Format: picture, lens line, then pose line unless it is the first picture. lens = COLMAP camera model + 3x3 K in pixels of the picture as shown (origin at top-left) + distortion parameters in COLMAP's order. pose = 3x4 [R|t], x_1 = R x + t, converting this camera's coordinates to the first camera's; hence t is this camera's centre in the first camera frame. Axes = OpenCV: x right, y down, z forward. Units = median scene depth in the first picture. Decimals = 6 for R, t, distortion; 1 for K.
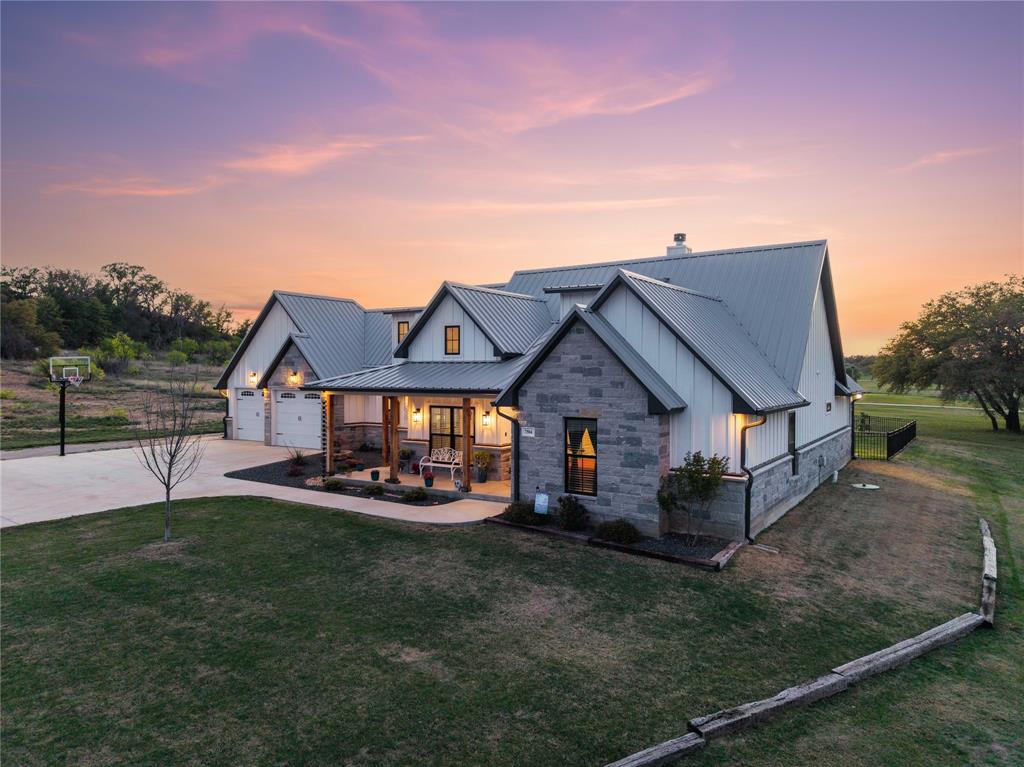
lens RADIAL K [[678.0, 0, 507.3], [0, 678.0, 379.8], [0, 0, 1]] dist [0.032071, -0.025466]
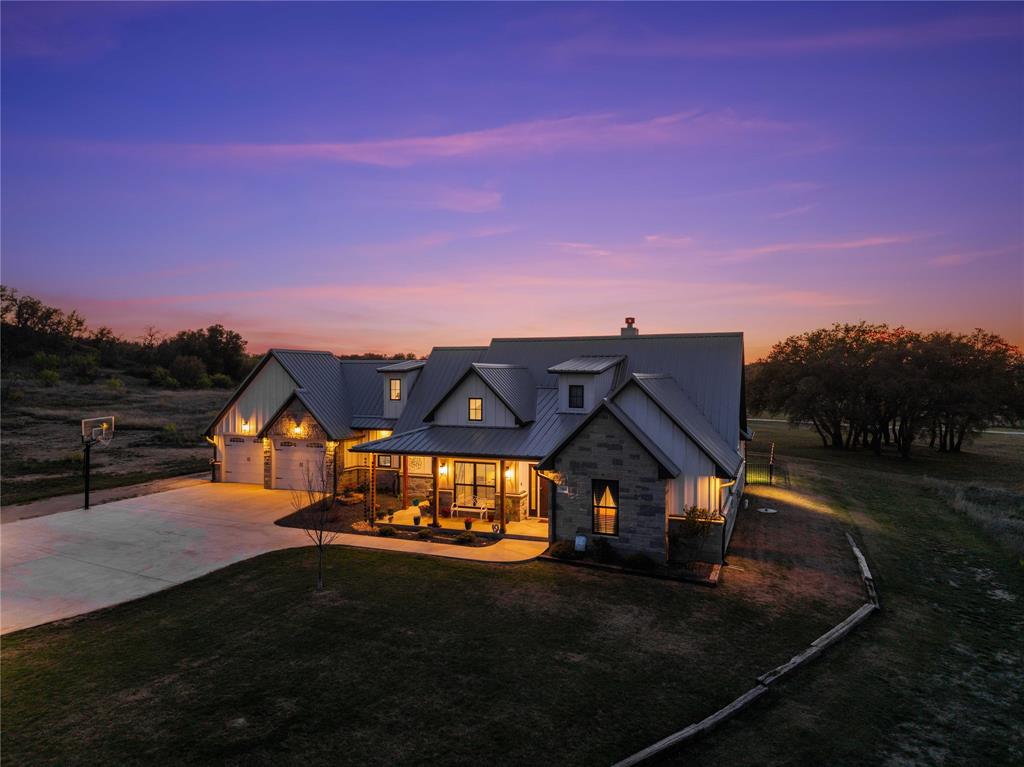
lens RADIAL K [[678.0, 0, 507.3], [0, 678.0, 379.8], [0, 0, 1]] dist [0.032071, -0.025466]
pose [[0.977209, -0.002409, 0.212266, -0.404878], [0.002818, 0.999995, -0.001627, -0.155475], [-0.212261, 0.002188, 0.977211, -0.335631]]
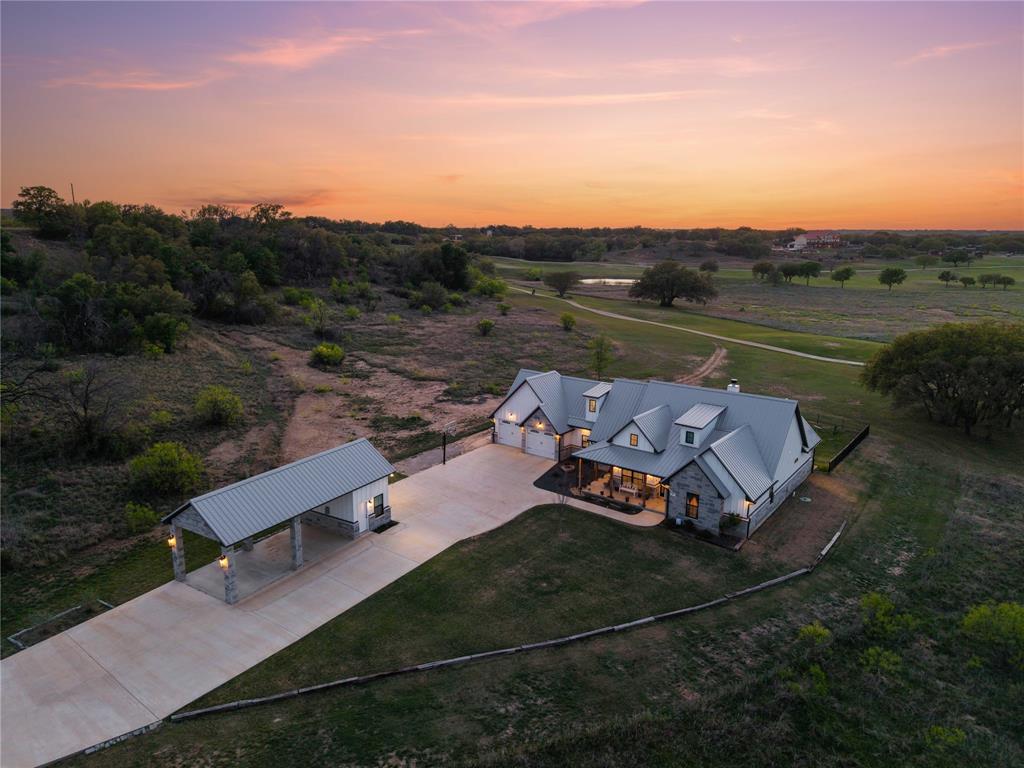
lens RADIAL K [[678.0, 0, 507.3], [0, 678.0, 380.3], [0, 0, 1]] dist [0.032071, -0.025466]
pose [[0.997702, 0.017162, -0.065542, -0.530735], [-0.003226, 0.978324, 0.207055, -1.073872], [0.067674, -0.206368, 0.976131, -1.895264]]
